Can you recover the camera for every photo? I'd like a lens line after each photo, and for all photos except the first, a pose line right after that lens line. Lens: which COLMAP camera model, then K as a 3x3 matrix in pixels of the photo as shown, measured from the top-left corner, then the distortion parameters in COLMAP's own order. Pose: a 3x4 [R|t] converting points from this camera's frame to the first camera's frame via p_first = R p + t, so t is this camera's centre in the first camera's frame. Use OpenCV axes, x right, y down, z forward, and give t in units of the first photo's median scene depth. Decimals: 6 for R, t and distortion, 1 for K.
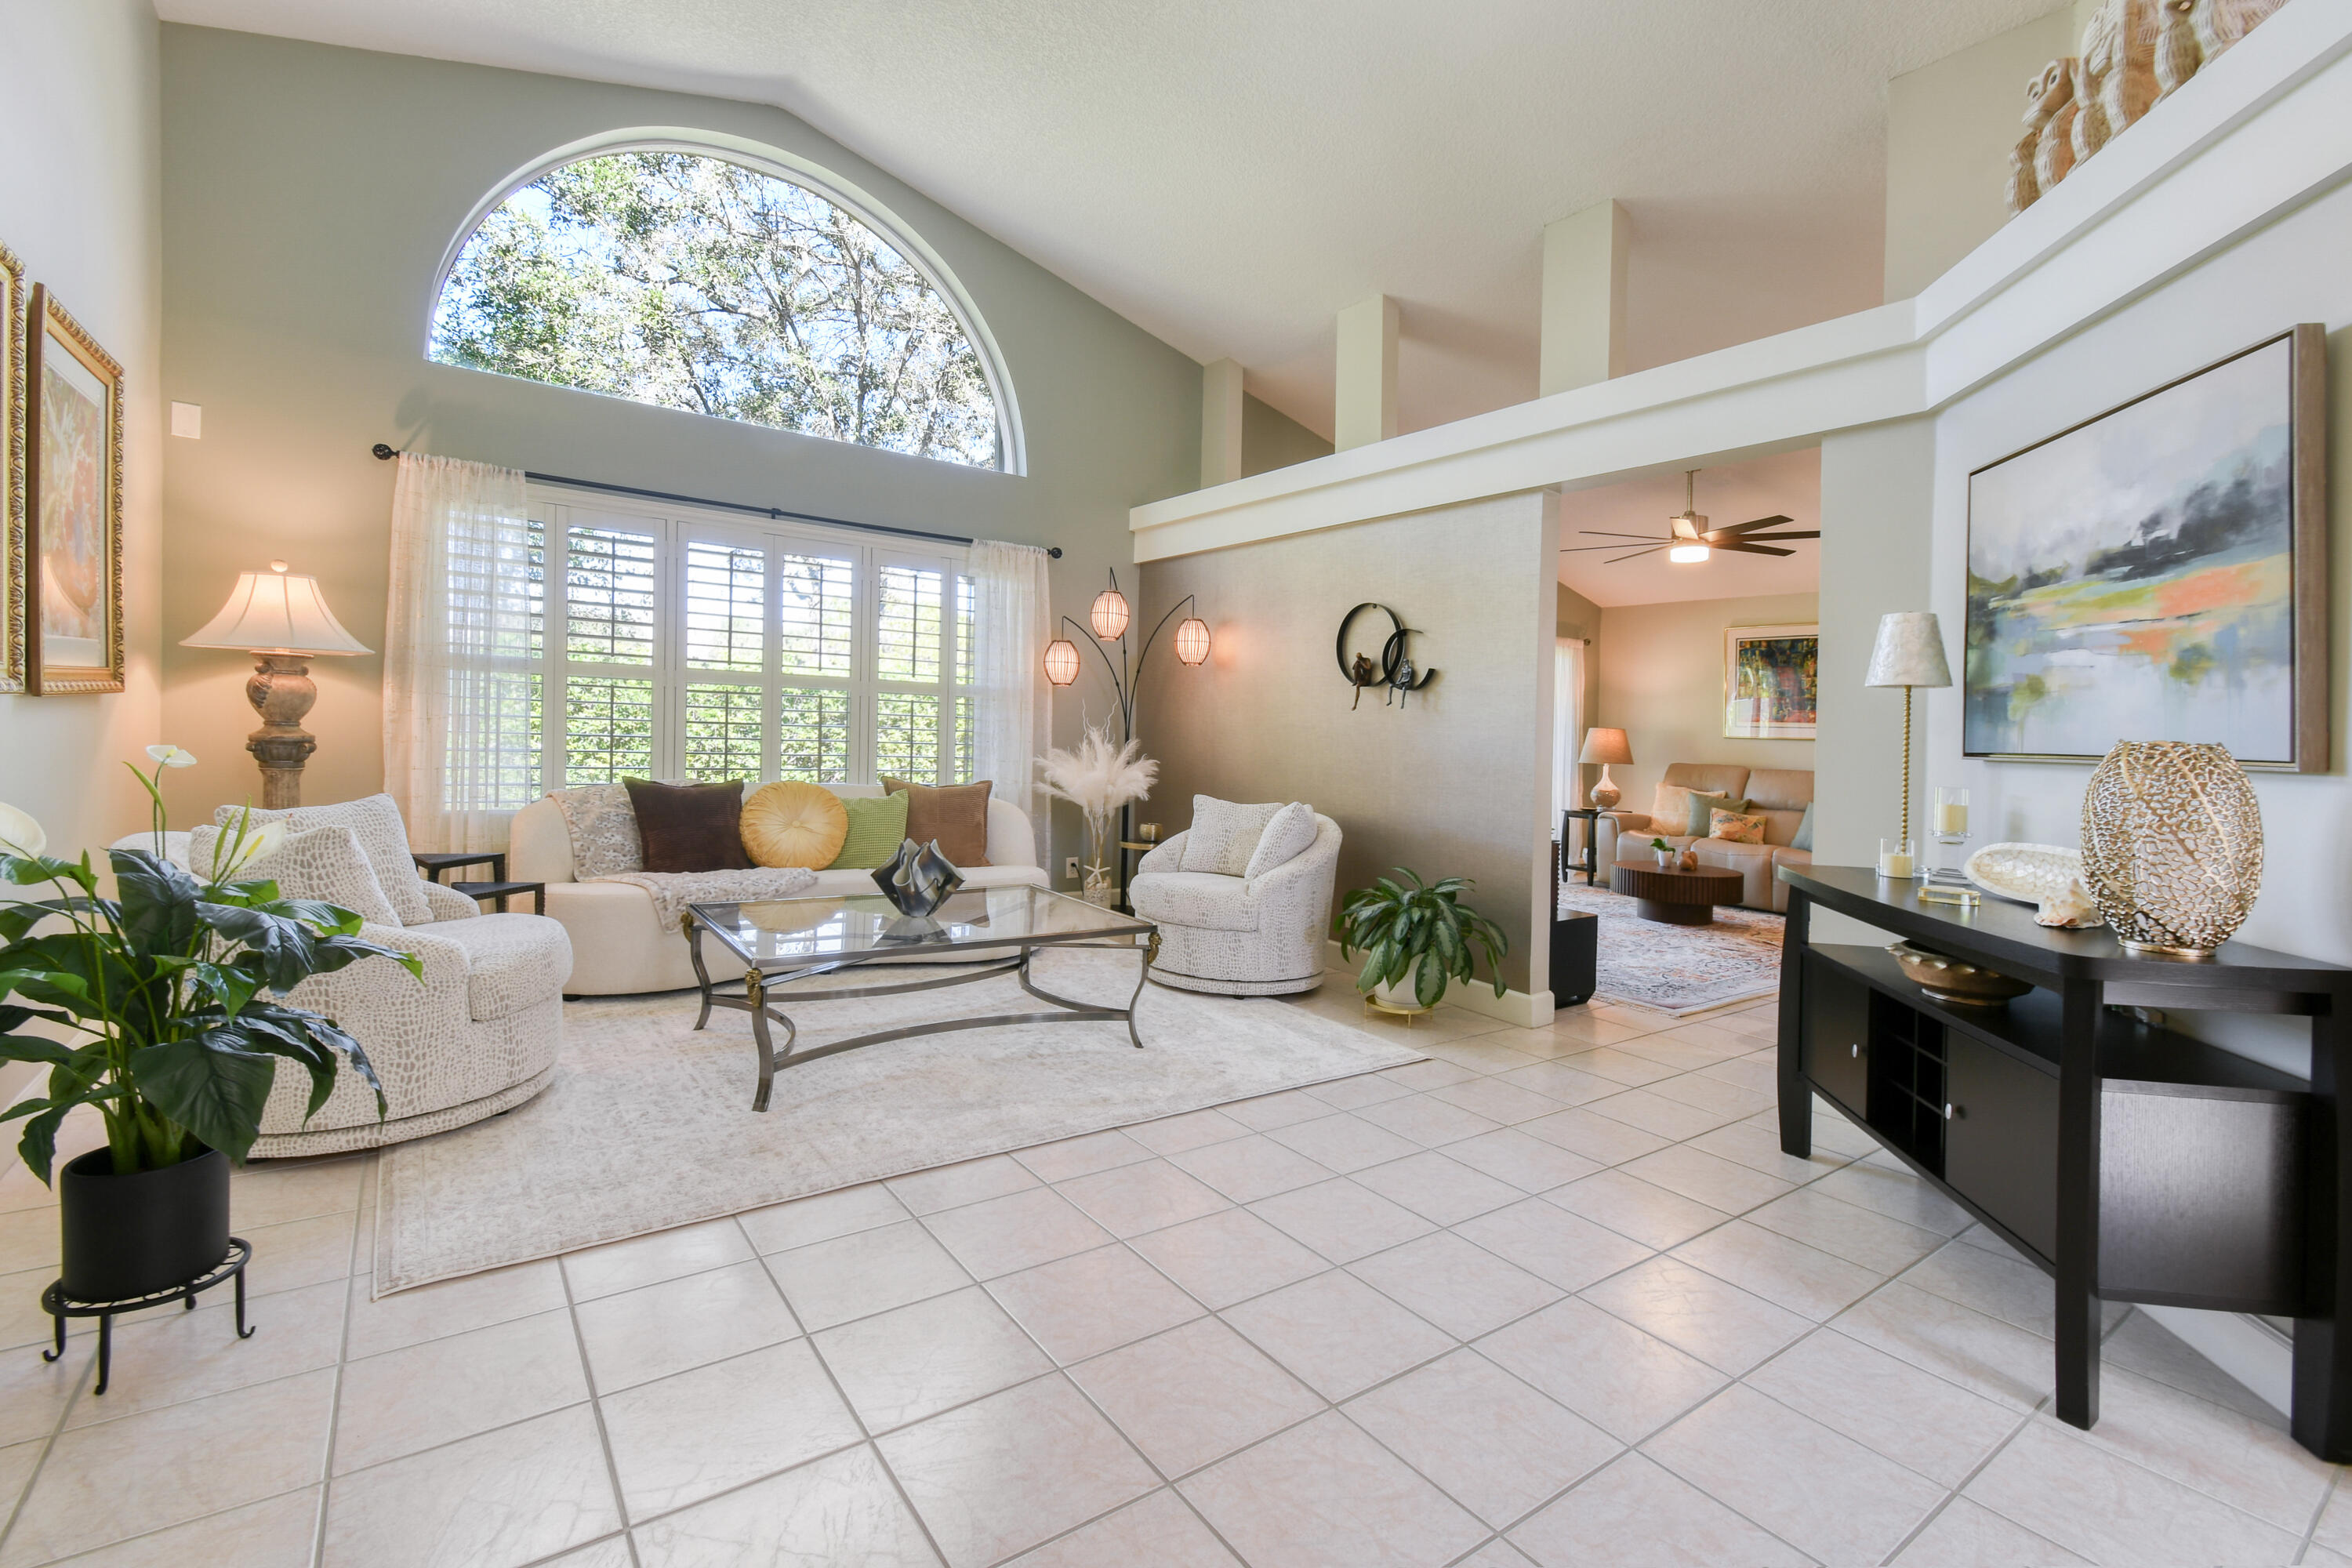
lens RADIAL K [[1042.1, 0, 1177.6], [0, 1042.1, 754.6], [0, 0, 1]] dist [0.000856, -0.000622]
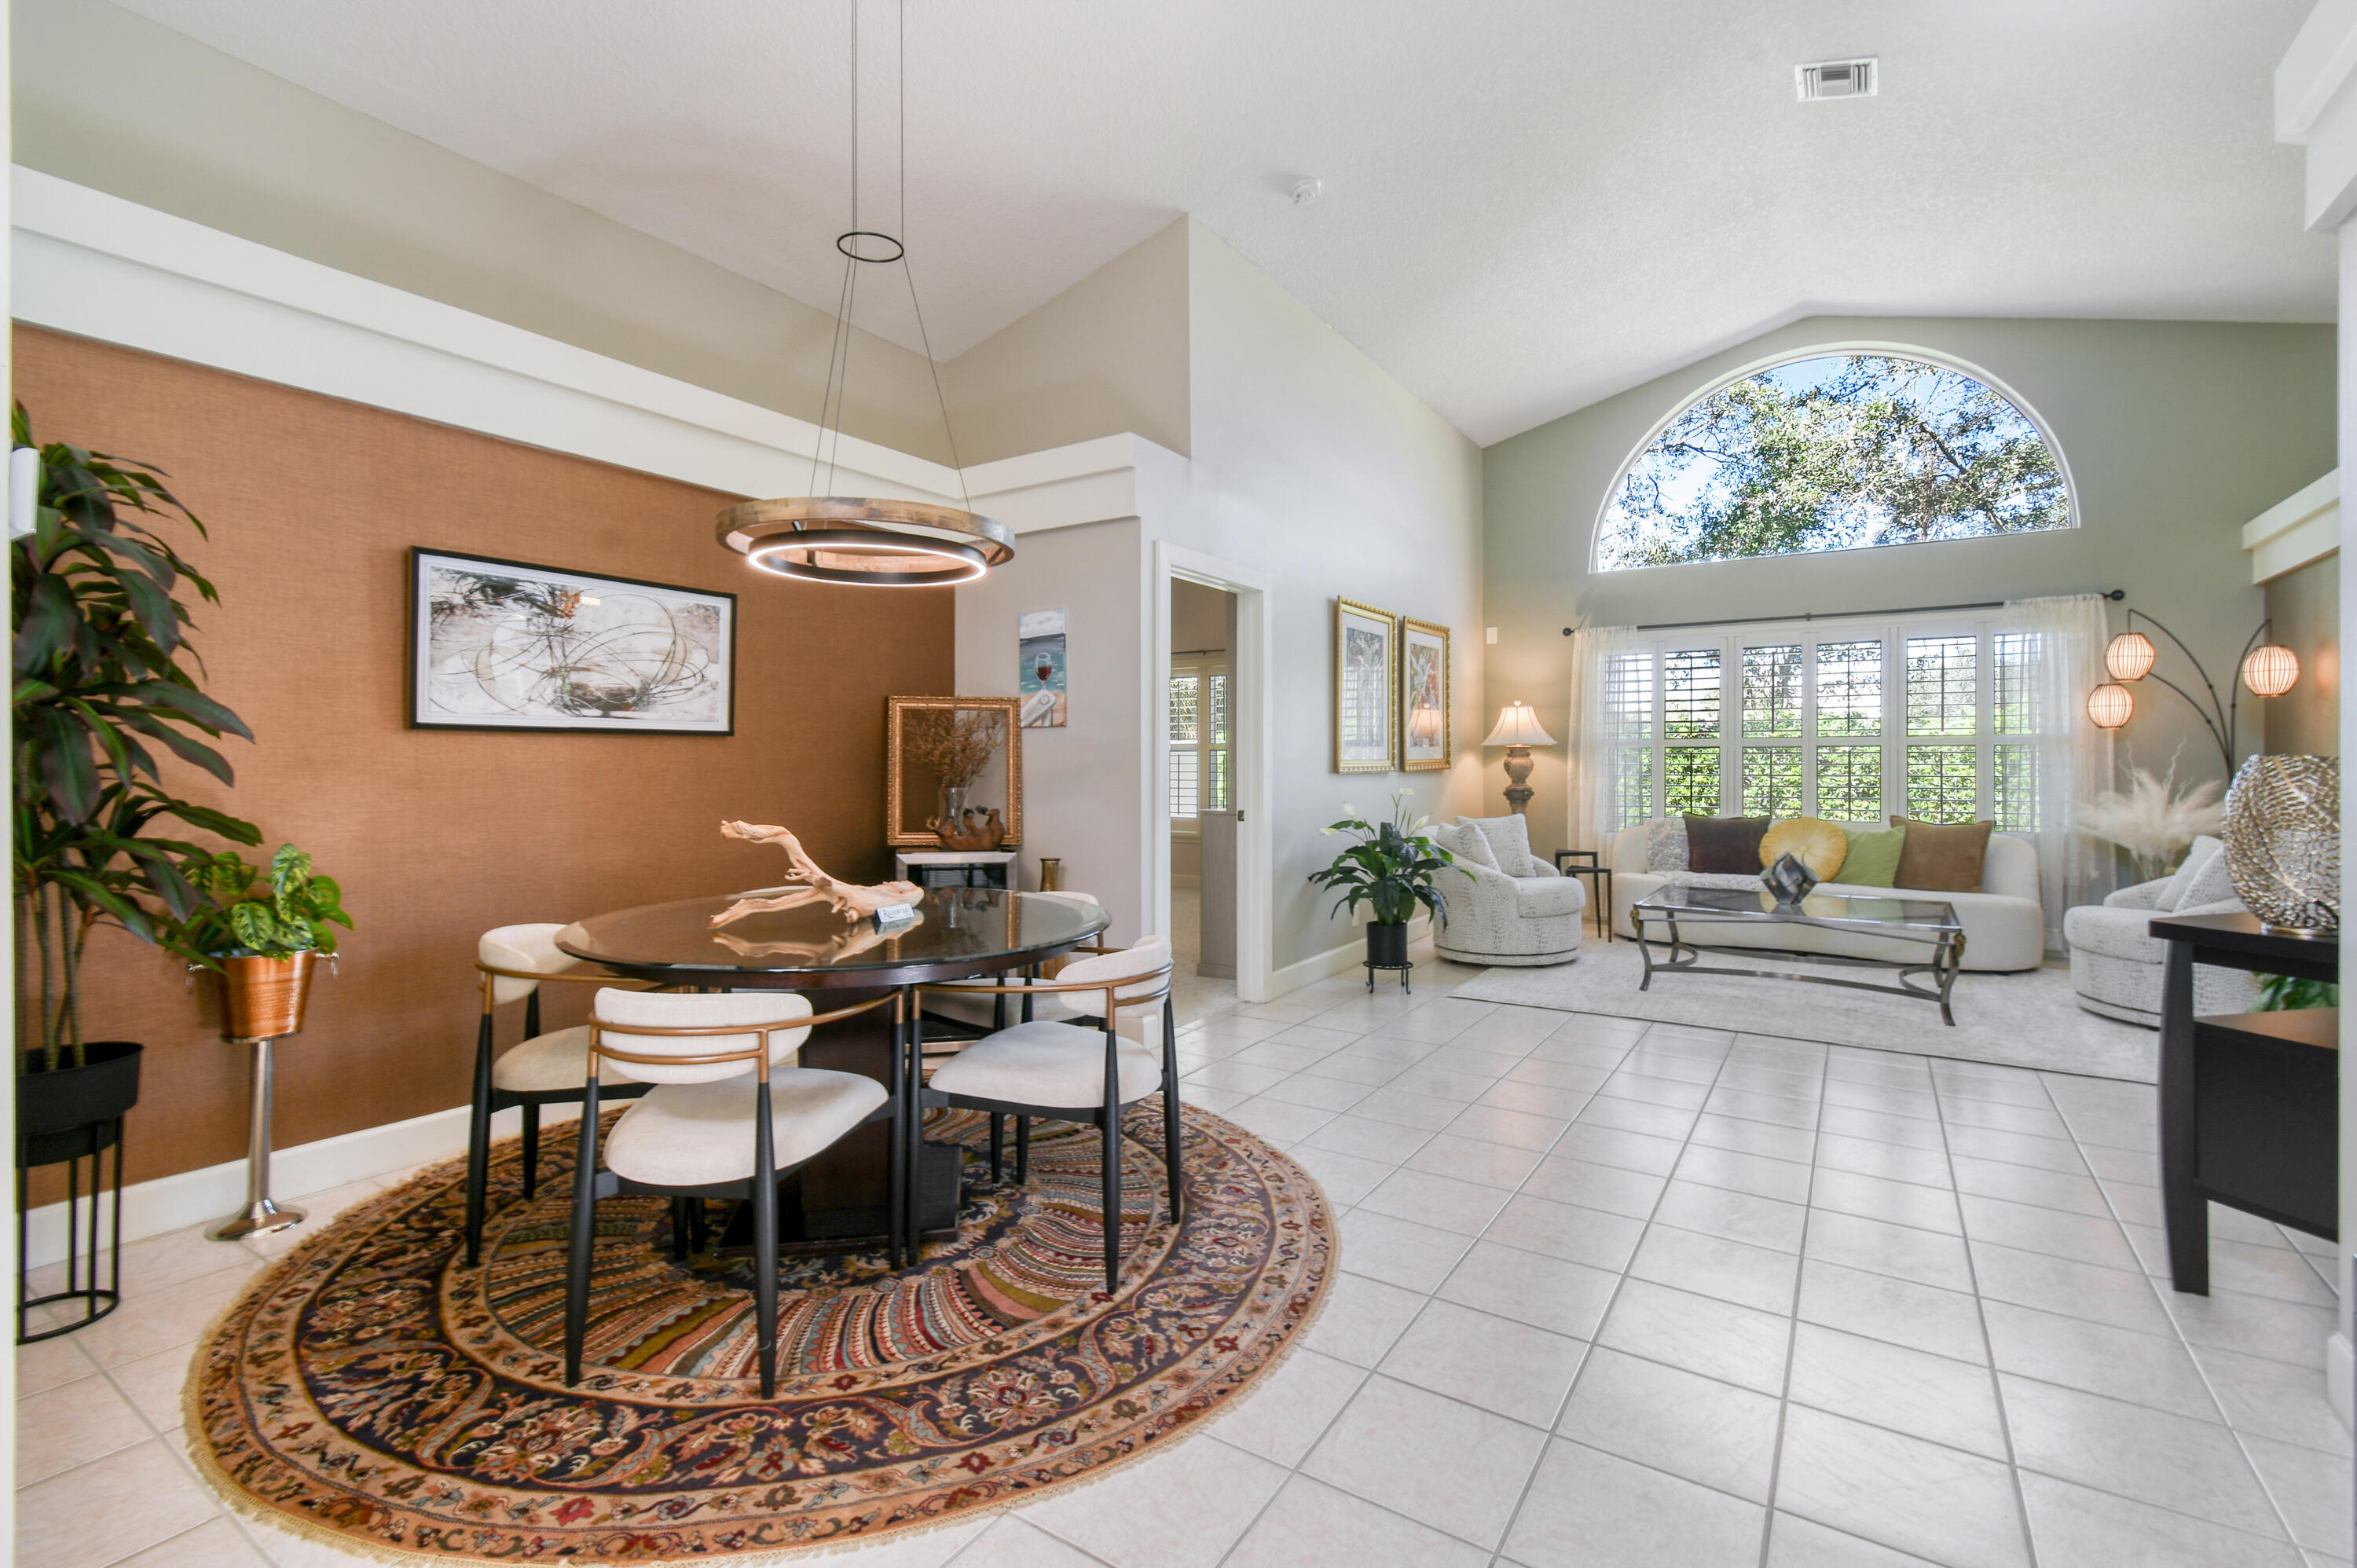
lens RADIAL K [[1044.2, 0, 1180.1], [0, 1044.2, 754.5], [0, 0, 1]] dist [0.000856, -0.000622]
pose [[0.341896, -0.046767, -0.938574, 0.710457], [-0.007656, 0.998589, -0.052546, 0.025487], [0.939707, 0.025151, 0.341055, -0.254636]]
